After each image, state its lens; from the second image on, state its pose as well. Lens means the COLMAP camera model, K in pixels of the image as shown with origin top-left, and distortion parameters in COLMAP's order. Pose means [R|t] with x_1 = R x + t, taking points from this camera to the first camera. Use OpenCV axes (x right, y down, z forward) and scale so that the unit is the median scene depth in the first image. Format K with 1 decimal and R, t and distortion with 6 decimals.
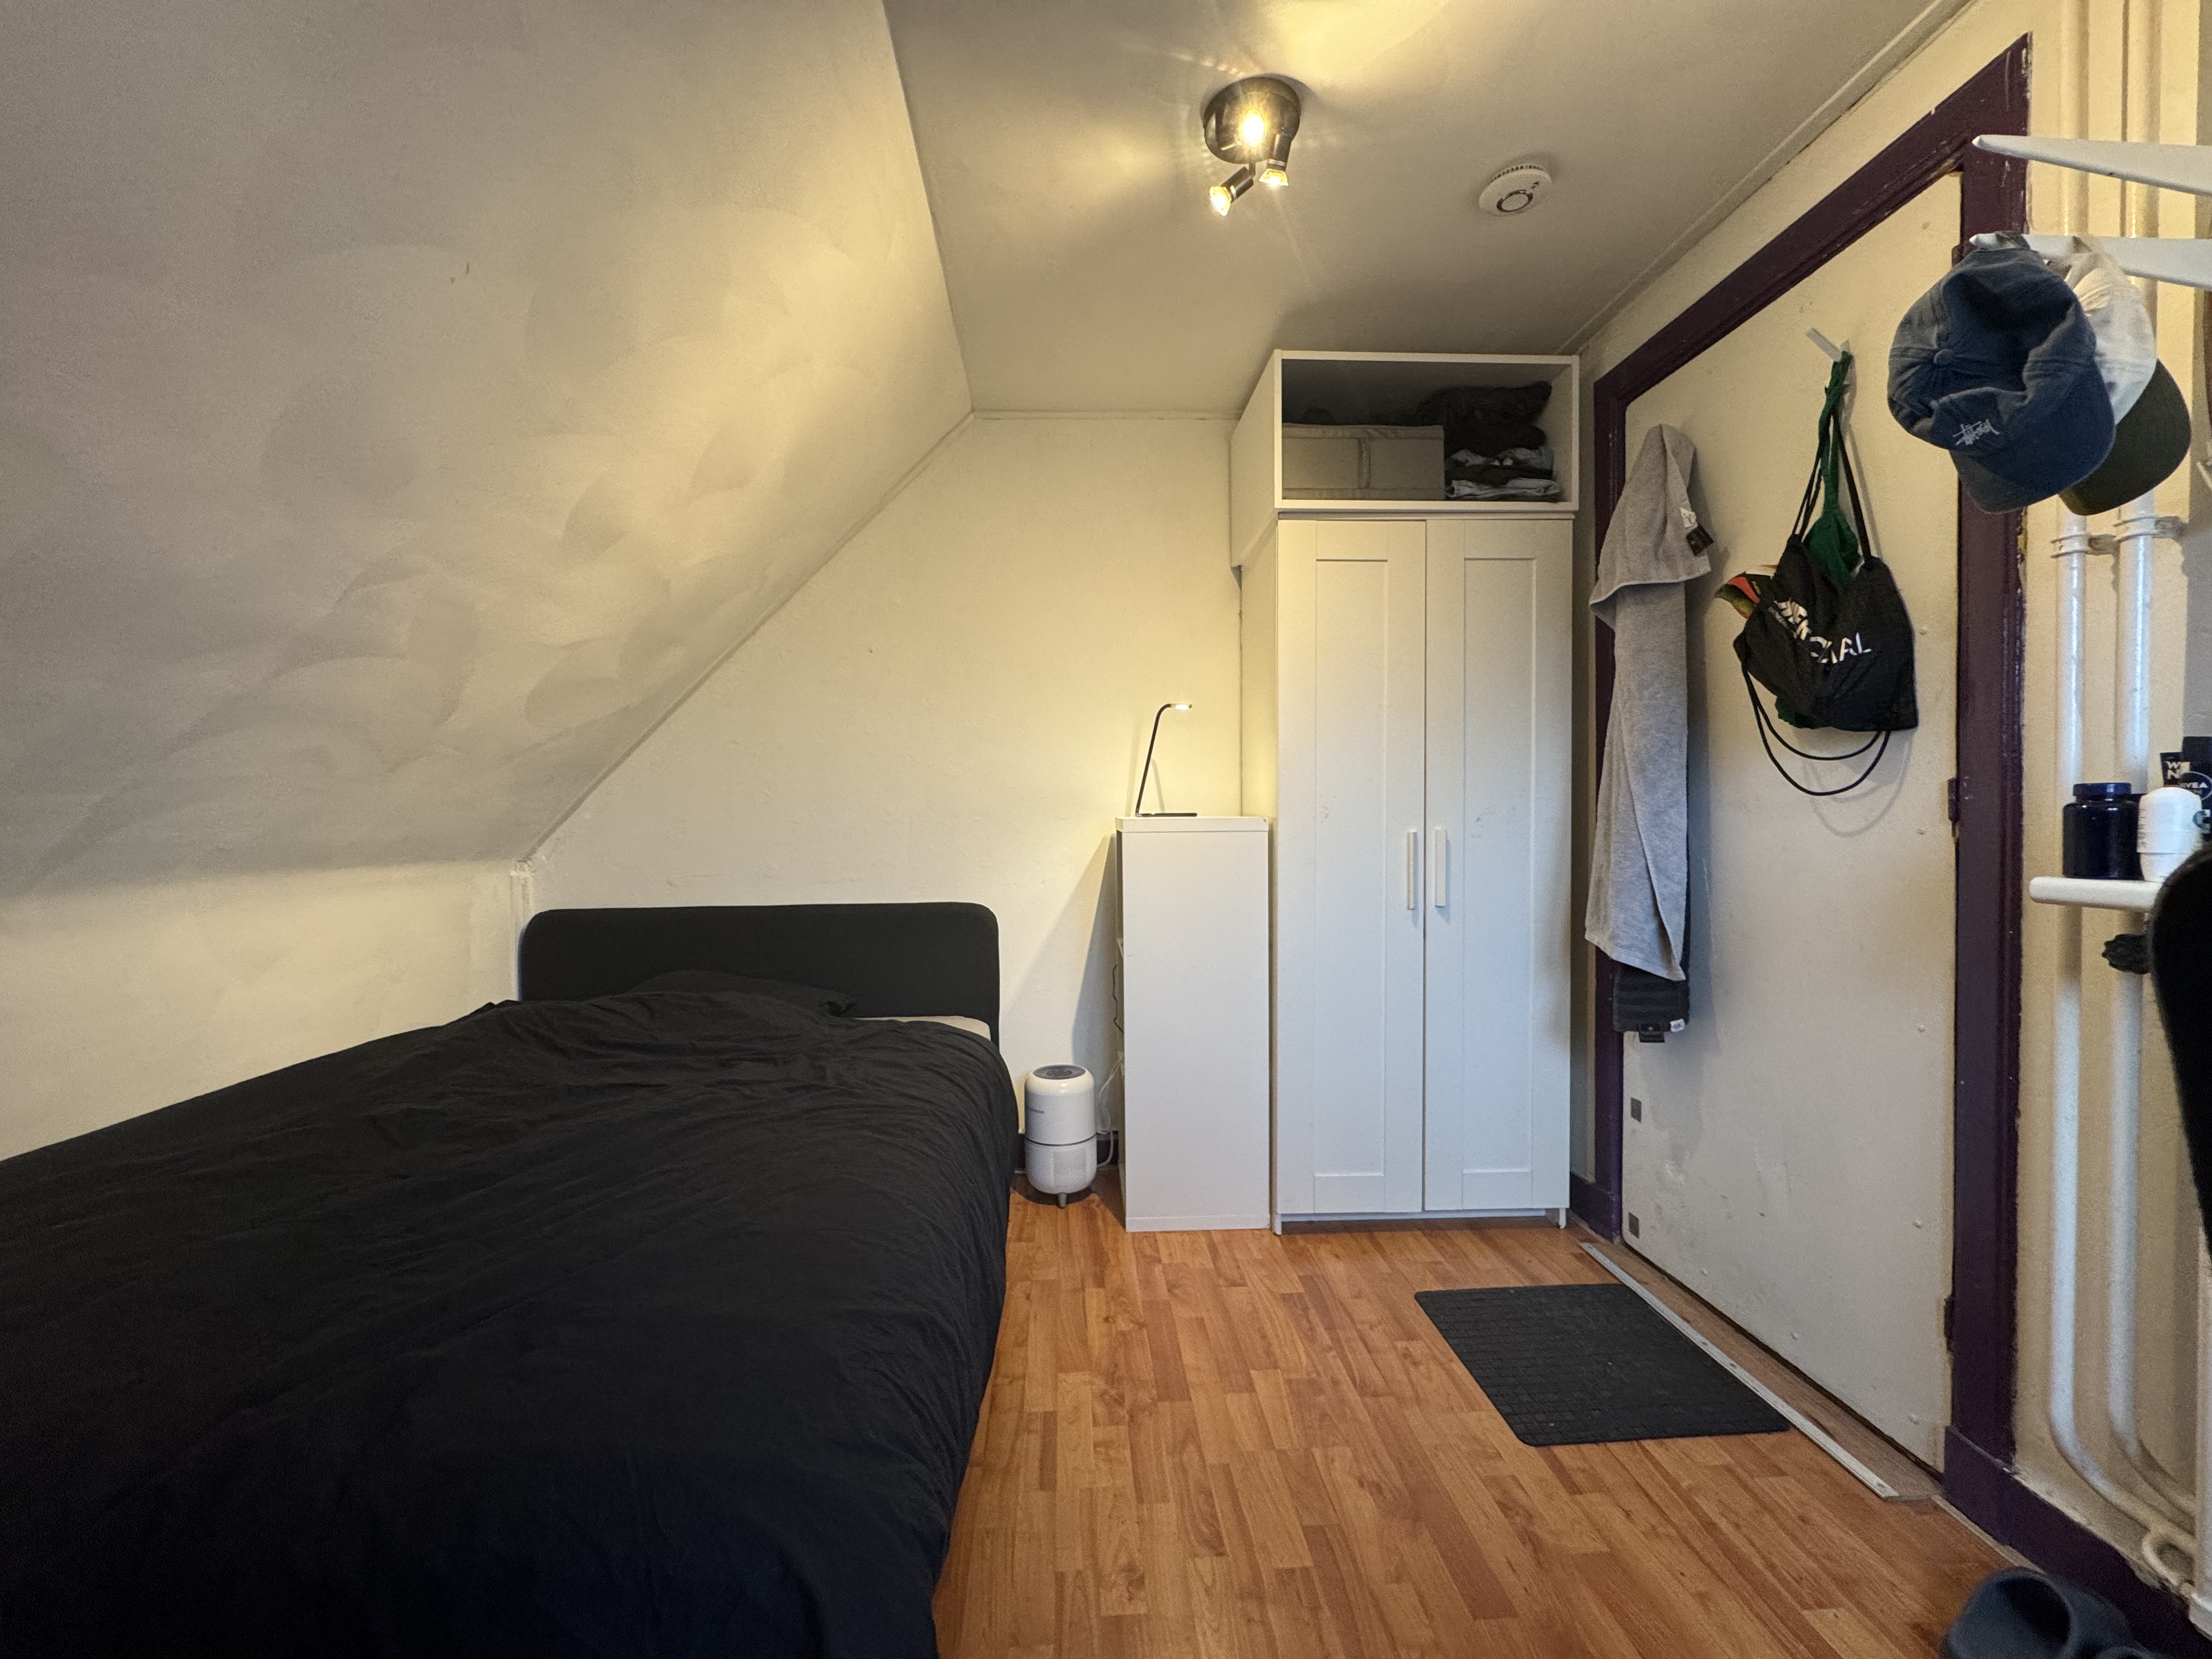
lens RADIAL K [[877.7, 0, 1101.4], [0, 877.7, 829.4], [0, 0, 1]] dist [-0.014259, -0.000520]
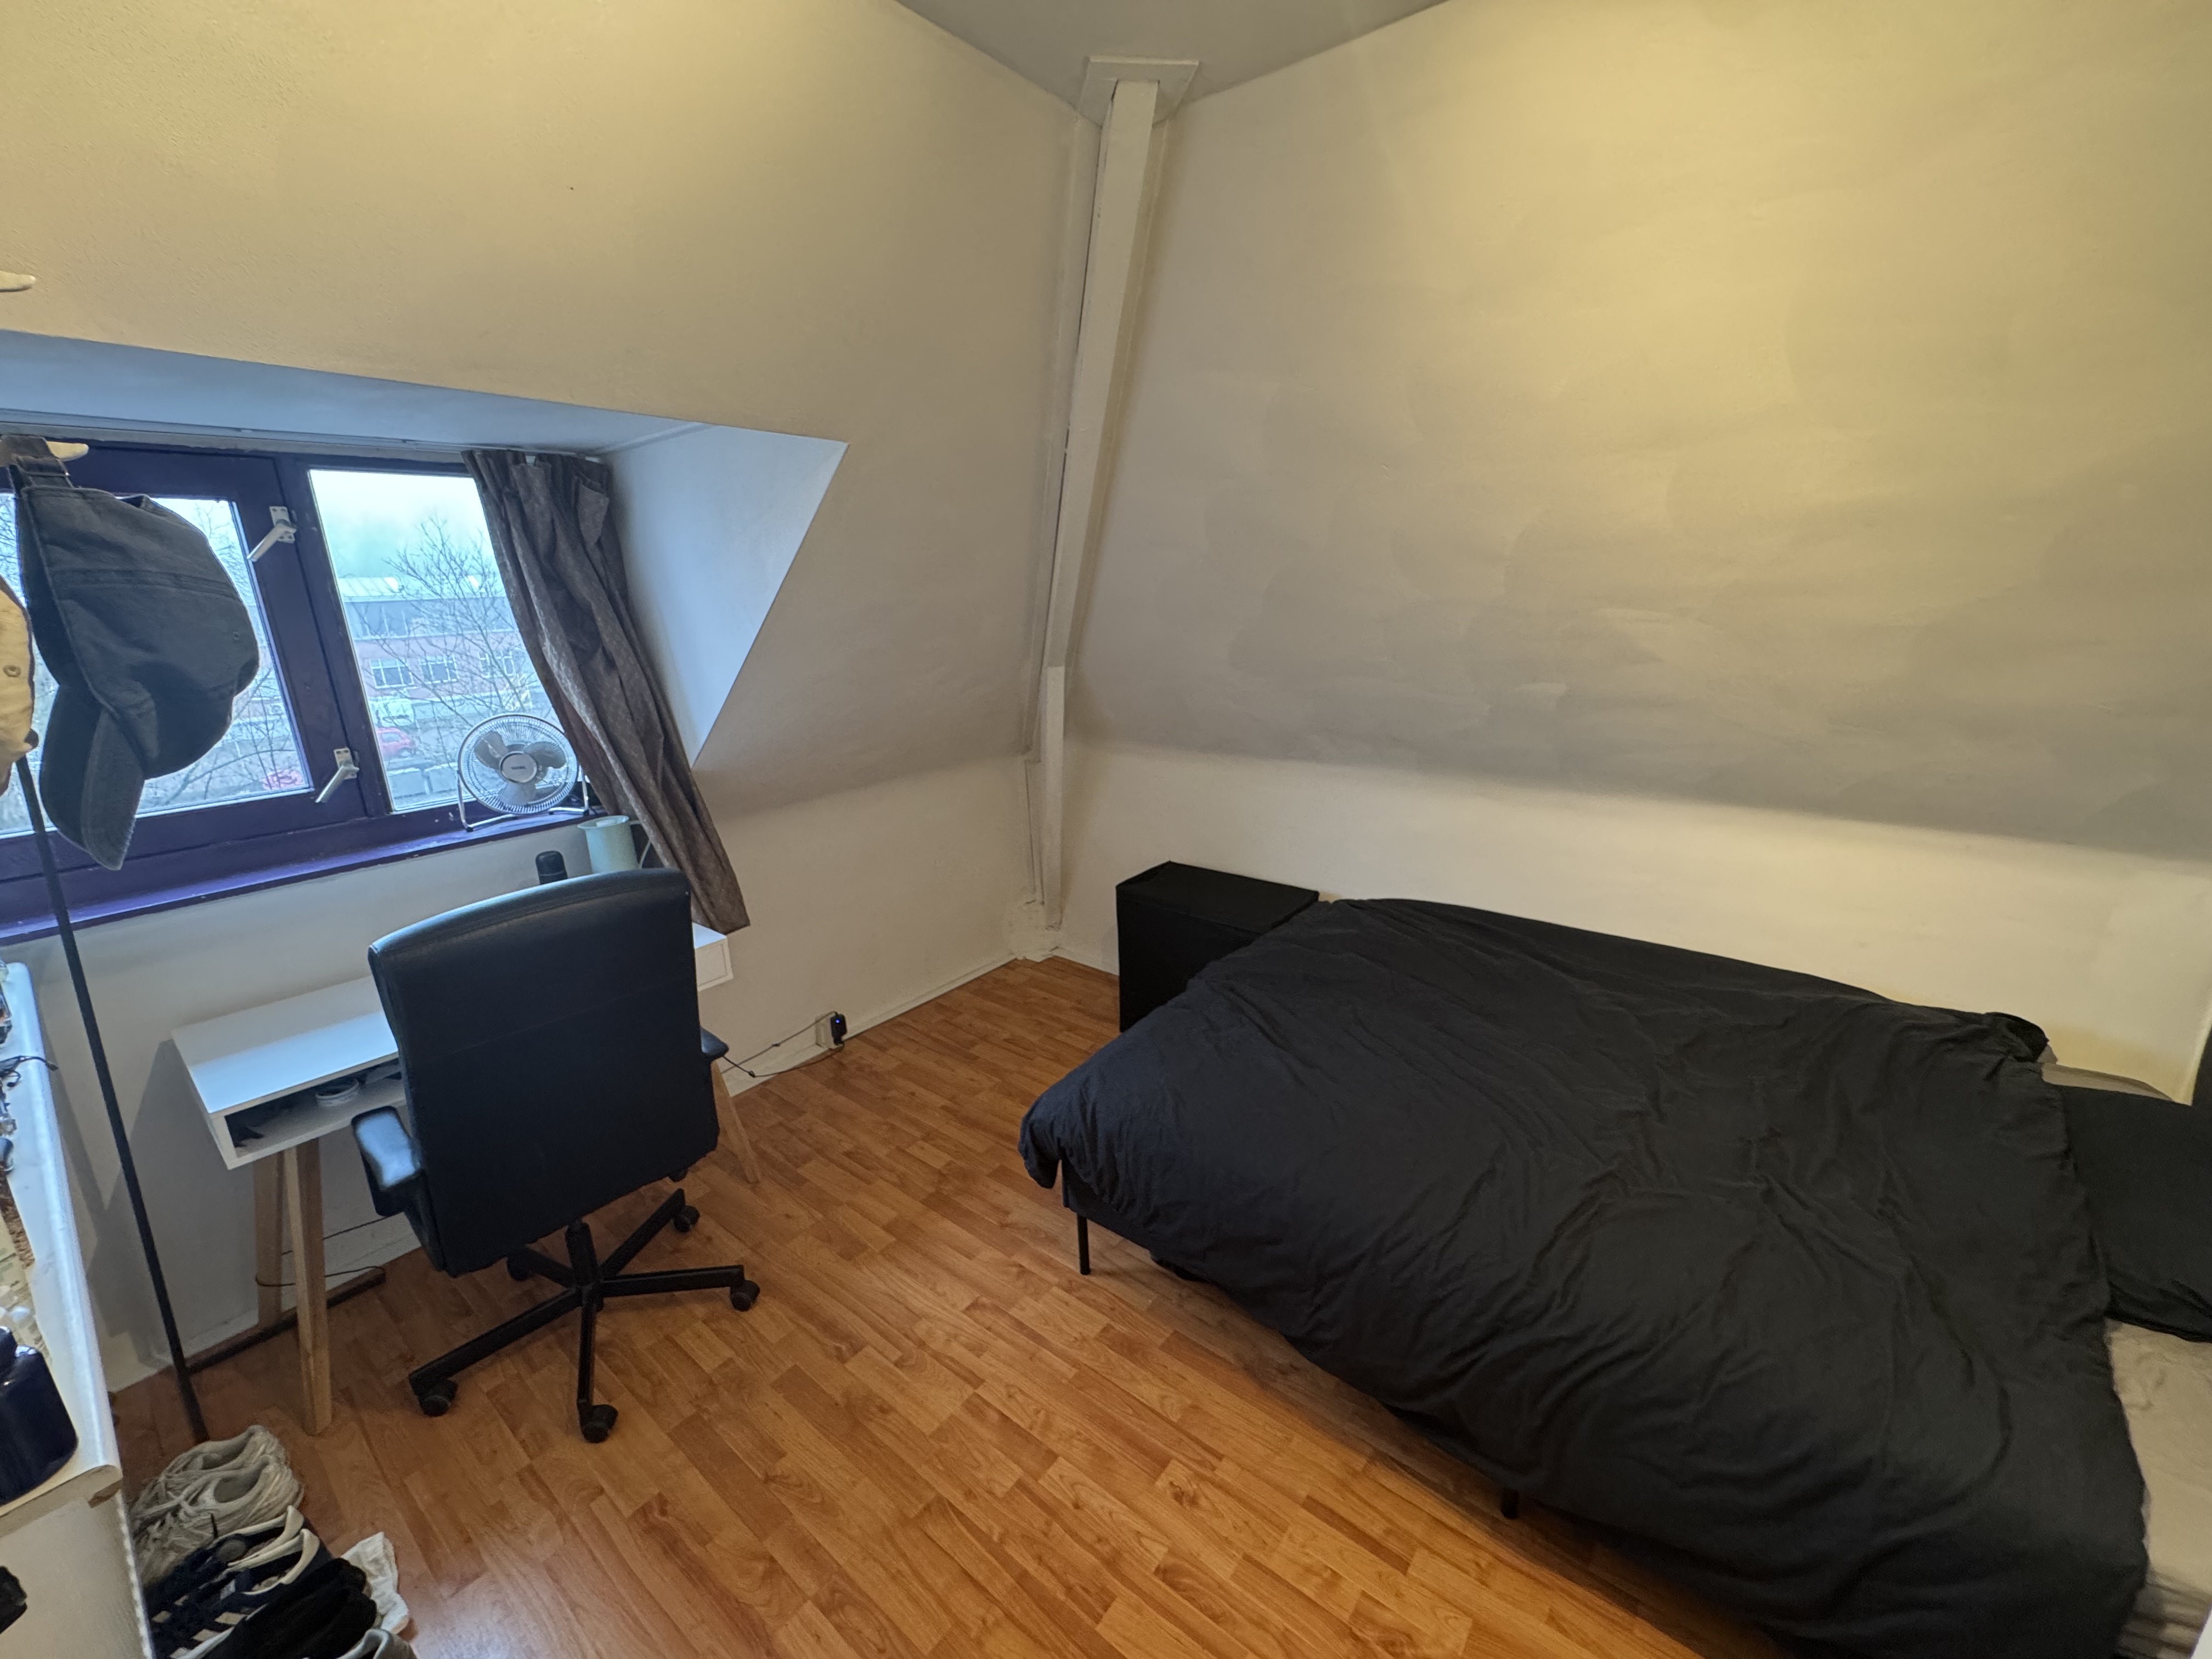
lens RADIAL K [[877.7, 0, 1103.4], [0, 877.7, 827.9], [0, 0, 1]] dist [-0.014259, -0.000520]
pose [[-0.657189, 0.230352, -0.717663, 0.756198], [0.024020, 0.958071, 0.285521, -0.411919], [0.753343, 0.170403, -0.635167, 1.466480]]
